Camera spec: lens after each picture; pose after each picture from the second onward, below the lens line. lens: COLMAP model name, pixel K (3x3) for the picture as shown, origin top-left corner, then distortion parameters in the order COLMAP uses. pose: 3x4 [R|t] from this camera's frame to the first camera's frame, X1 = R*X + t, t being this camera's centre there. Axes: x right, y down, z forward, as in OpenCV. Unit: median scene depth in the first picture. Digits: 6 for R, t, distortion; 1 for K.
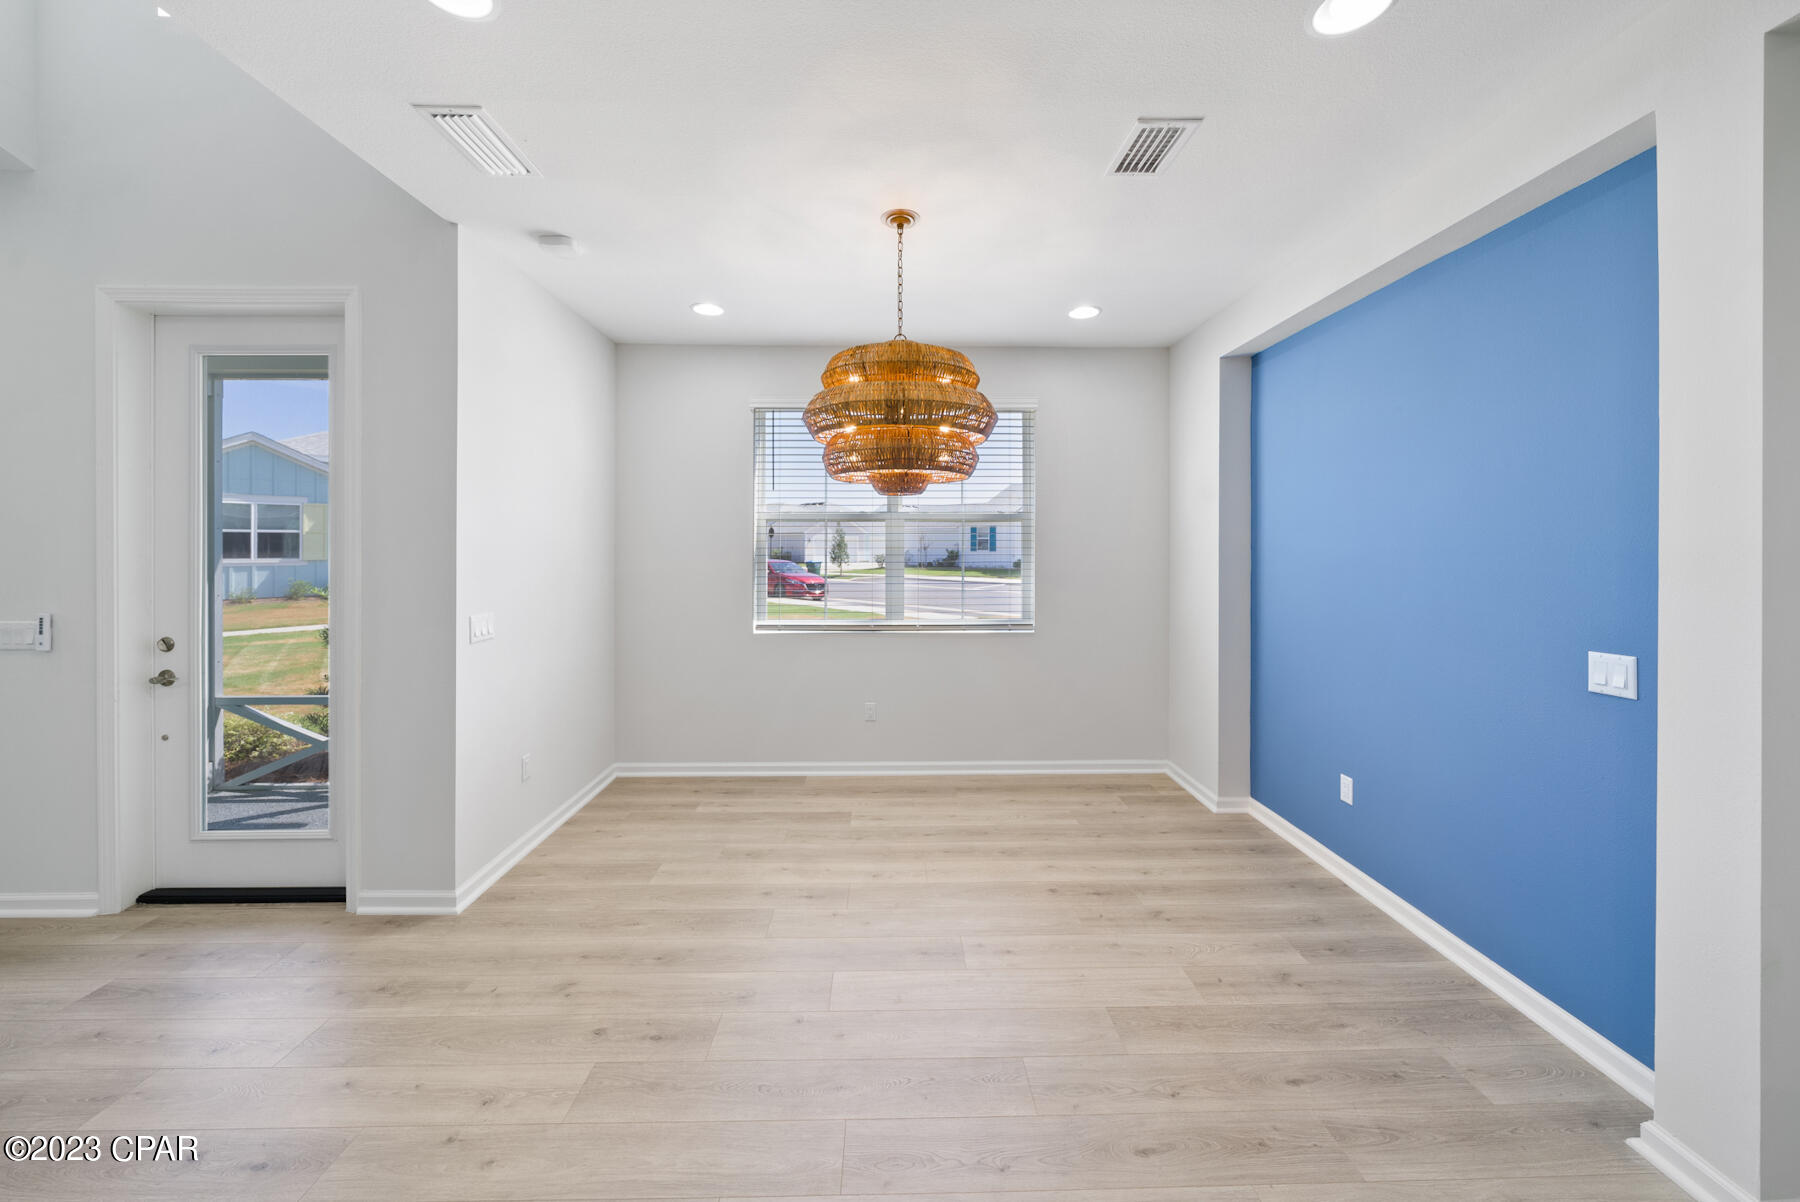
lens RADIAL K [[646.6, 0, 895.0], [0, 646.6, 535.6], [0, 0, 1]] dist [-0.002045, -0.000117]
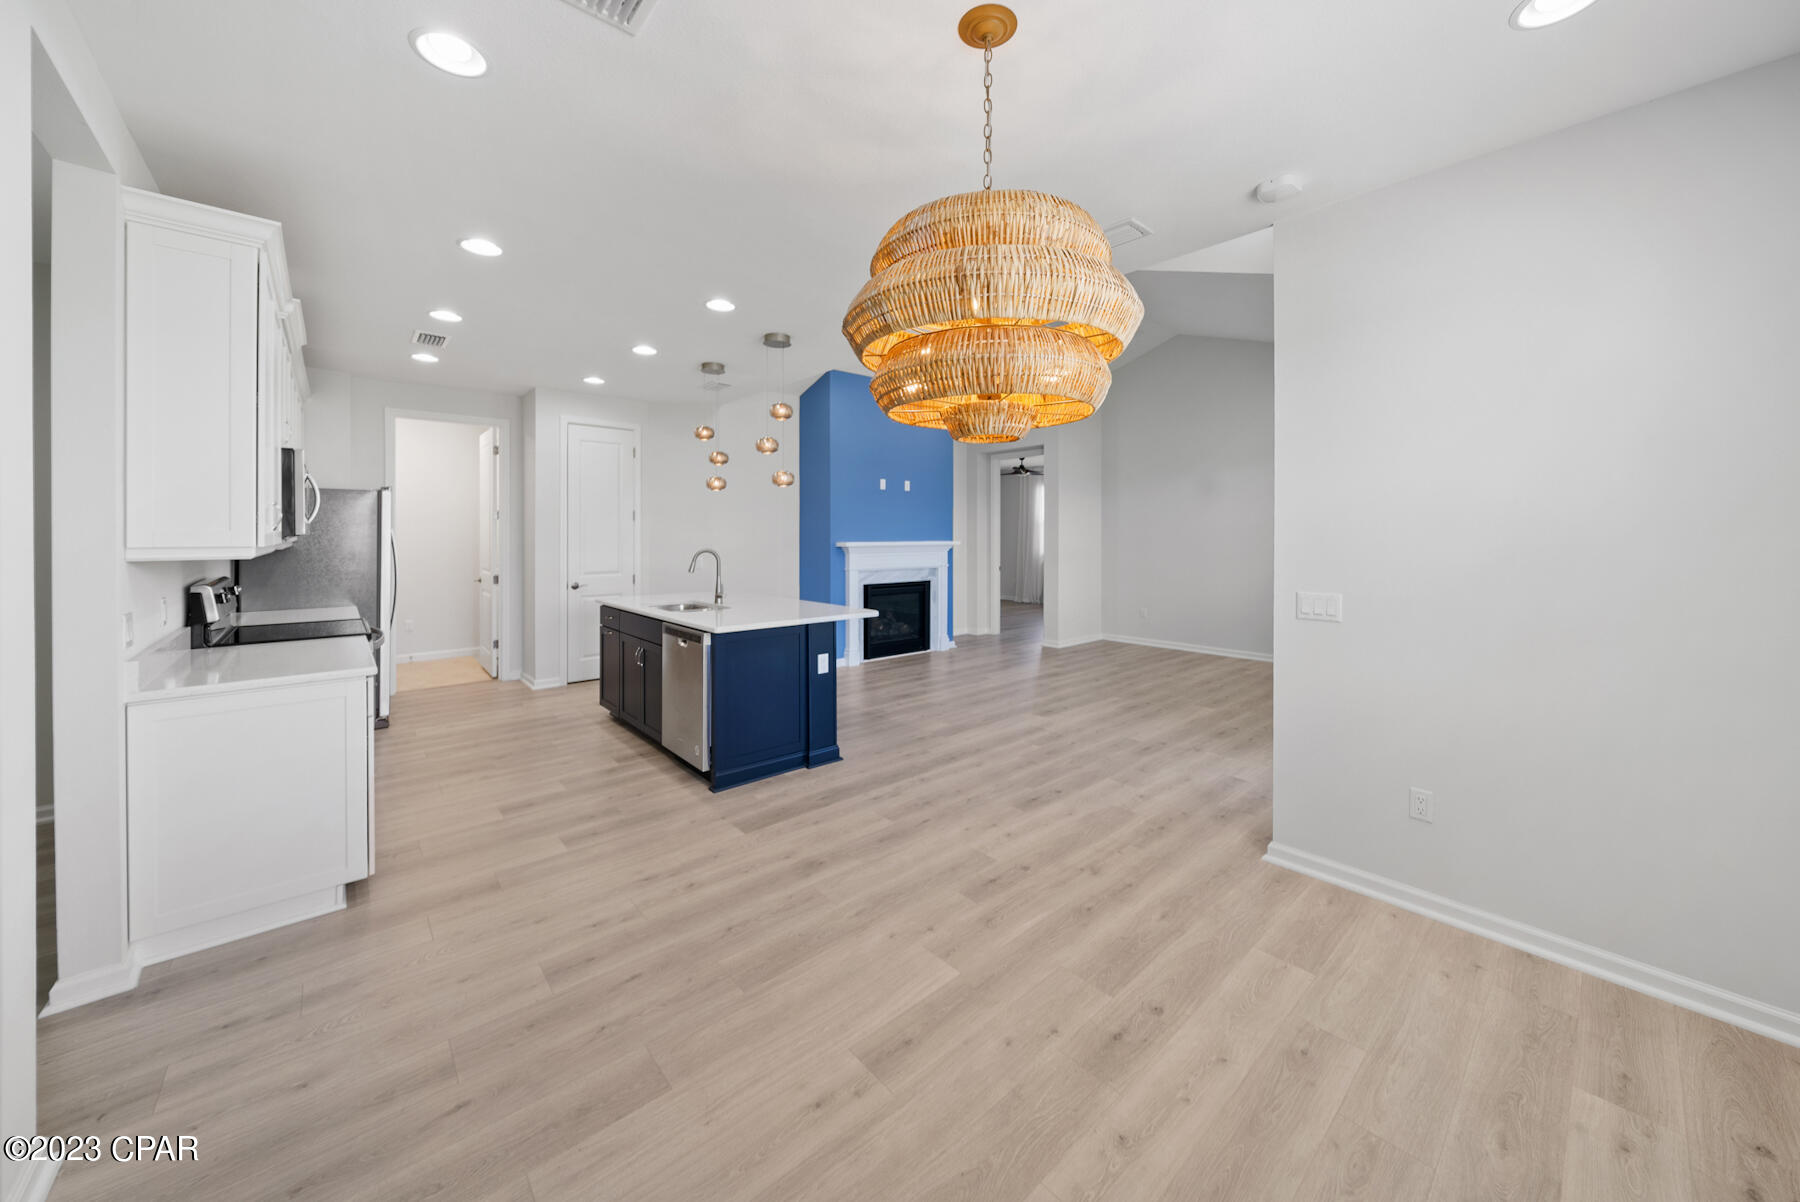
lens RADIAL K [[646.6, 0, 895.0], [0, 646.6, 535.6], [0, 0, 1]] dist [-0.002045, -0.000117]
pose [[-0.764757, 0.002834, -0.644313, 0.479795], [0.009092, 0.999938, -0.006393, 0.036374], [0.644255, -0.010747, -0.764735, 1.371405]]
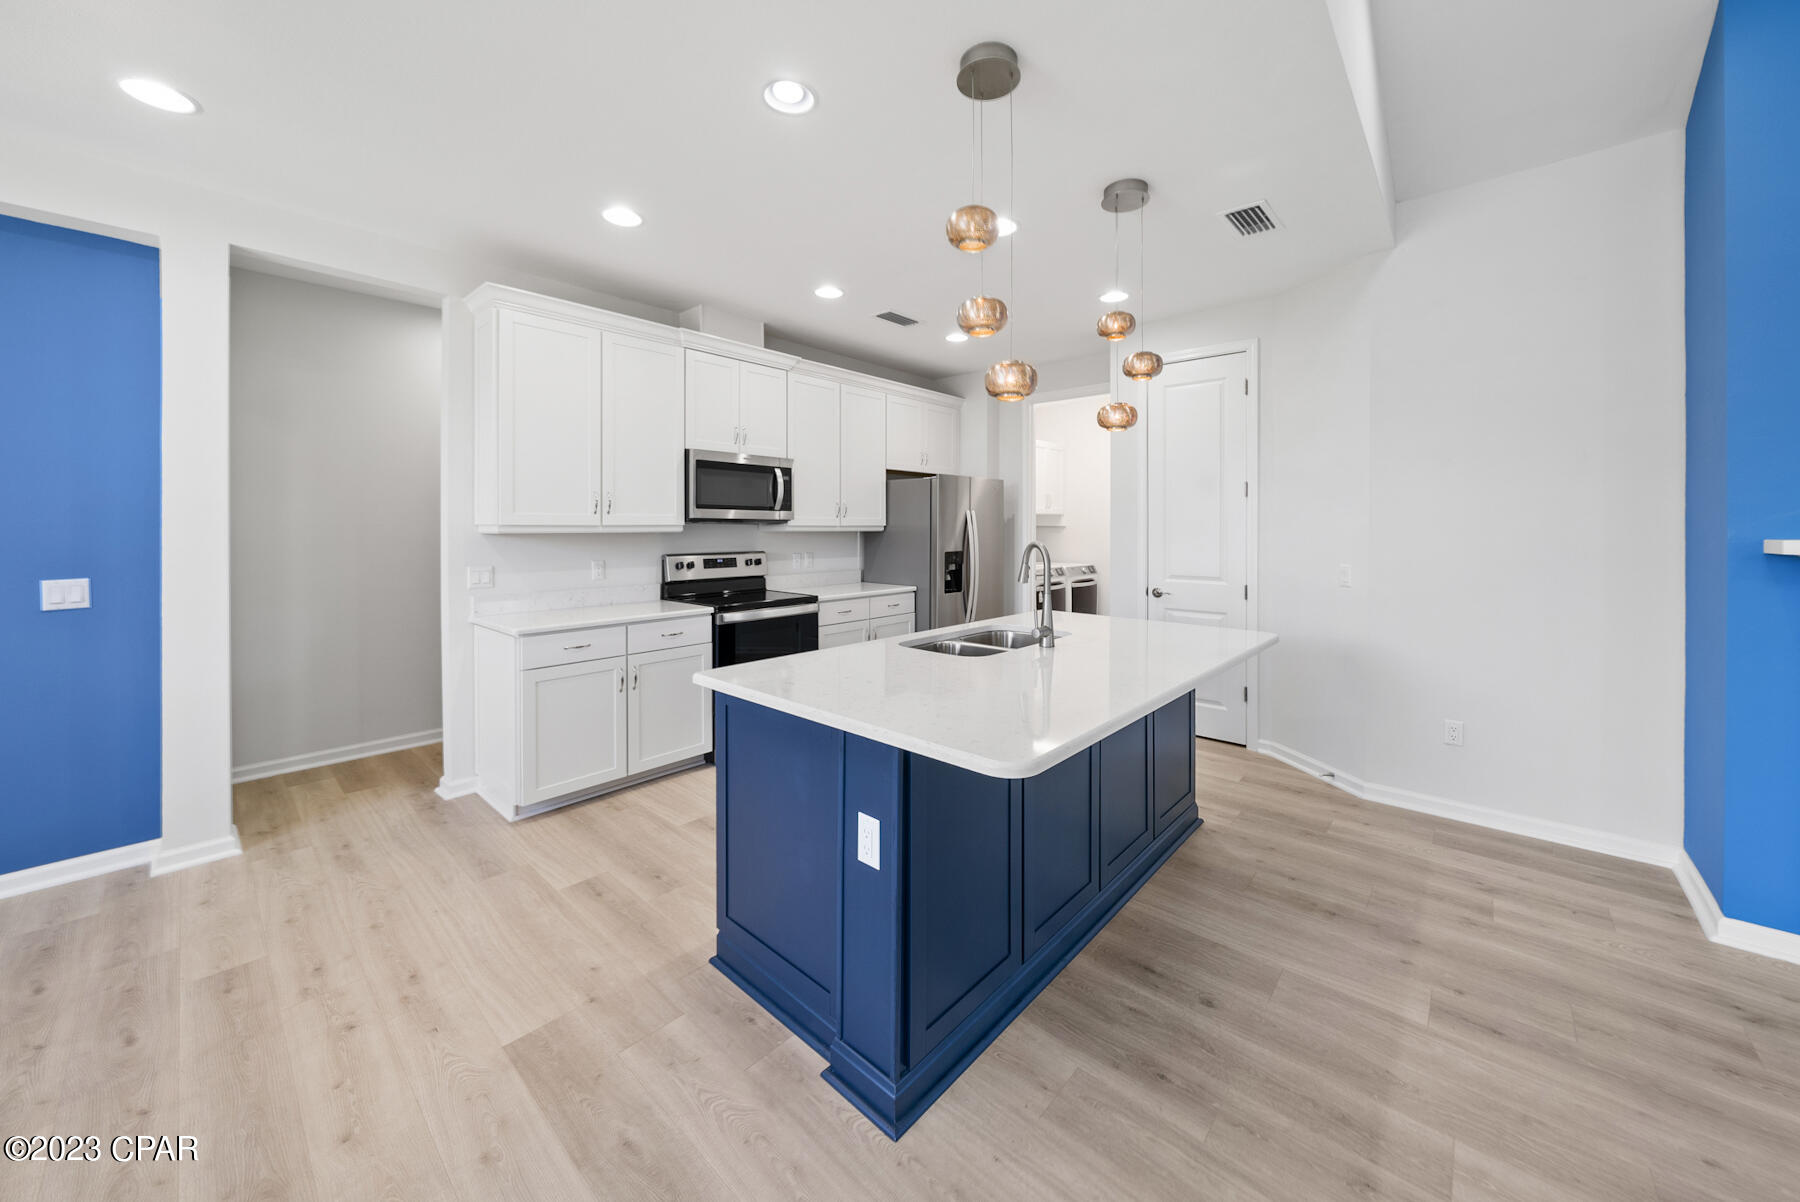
lens RADIAL K [[646.6, 0, 895.0], [0, 646.6, 535.6], [0, 0, 1]] dist [-0.002045, -0.000117]
pose [[-0.726570, -0.003086, 0.687086, -0.750229], [-0.006368, 0.999977, -0.002242, 0.054688], [-0.687063, -0.006004, -0.726573, 0.525897]]
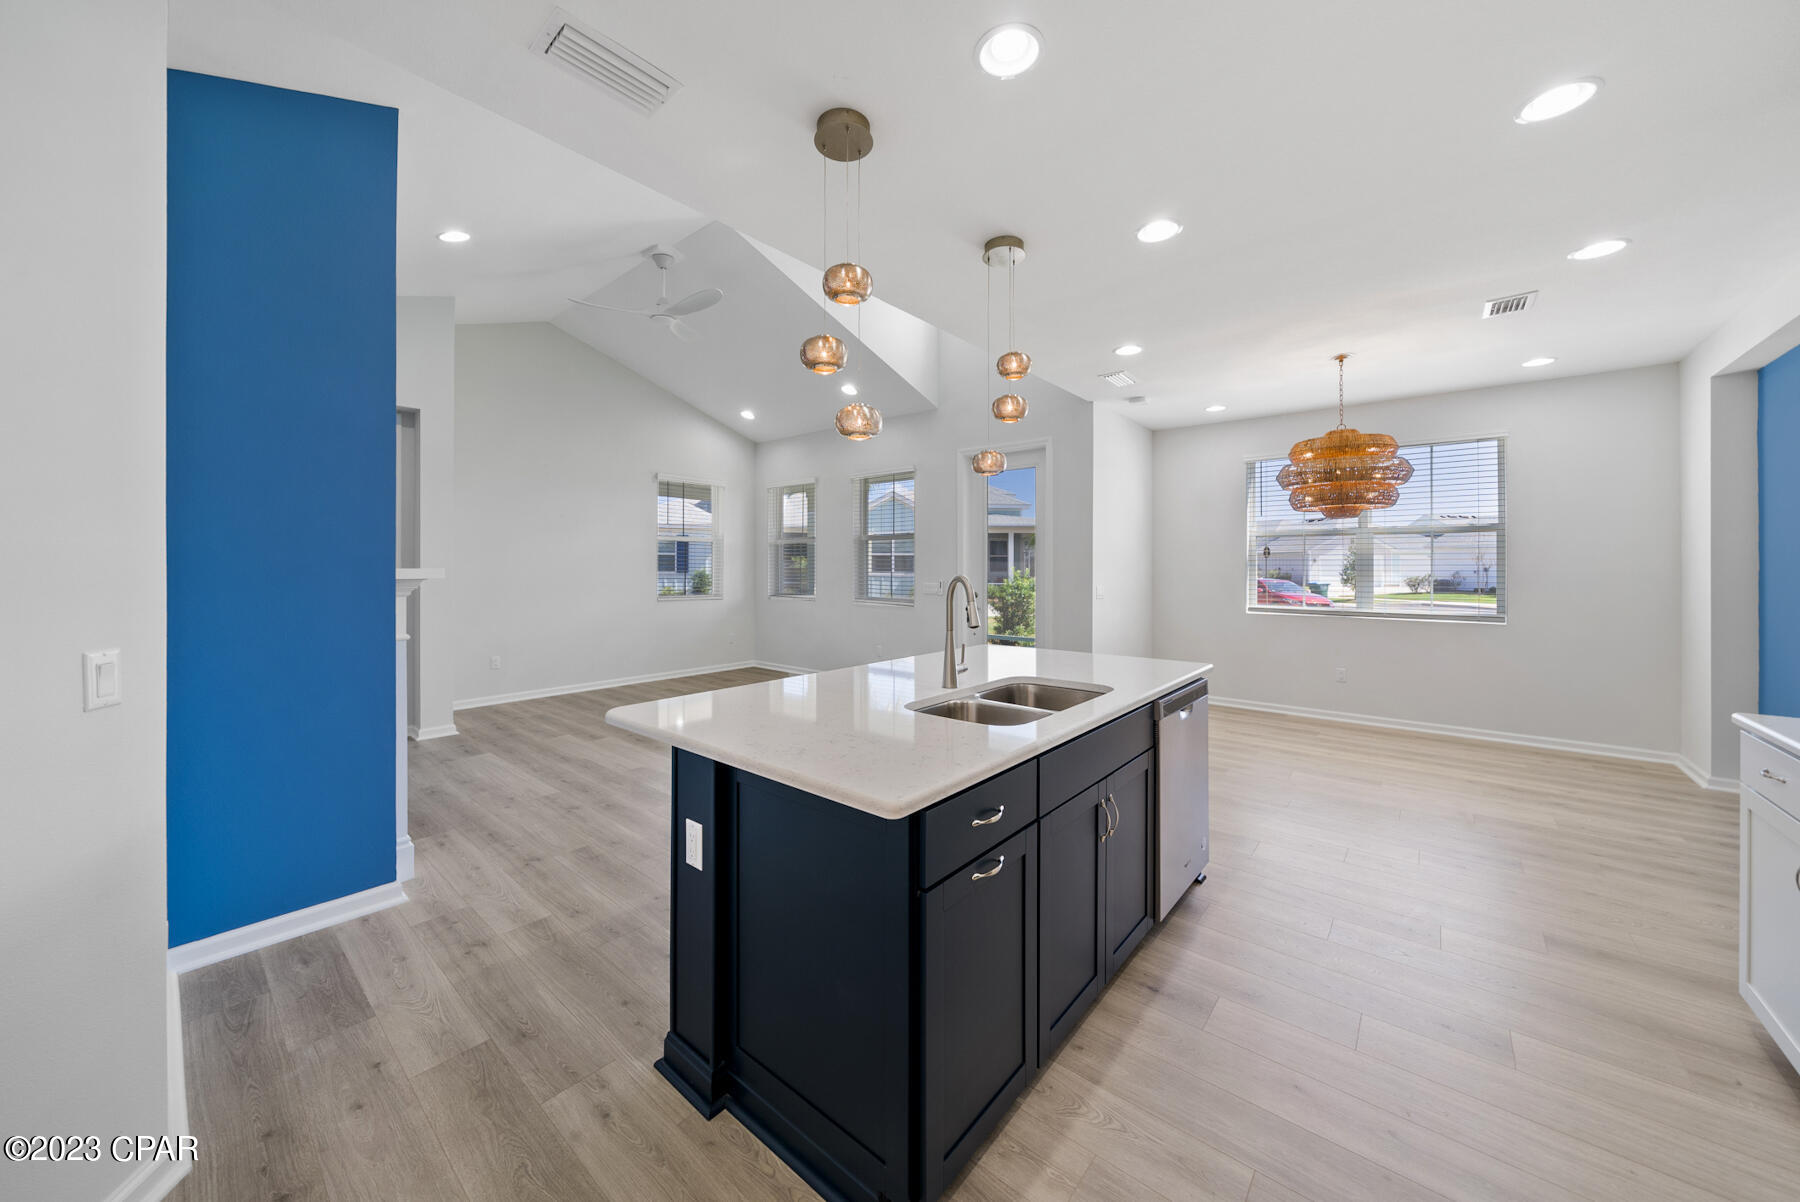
lens RADIAL K [[629.3, 0, 919.1], [0, 629.3, 563.1], [0, 0, 1]] dist [-0.001687, -0.000152]
pose [[0.767938, -0.001492, -0.640522, 0.201213], [0.007659, 0.999947, 0.006854, 0.032628], [0.640478, -0.010169, 0.767909, -0.928514]]
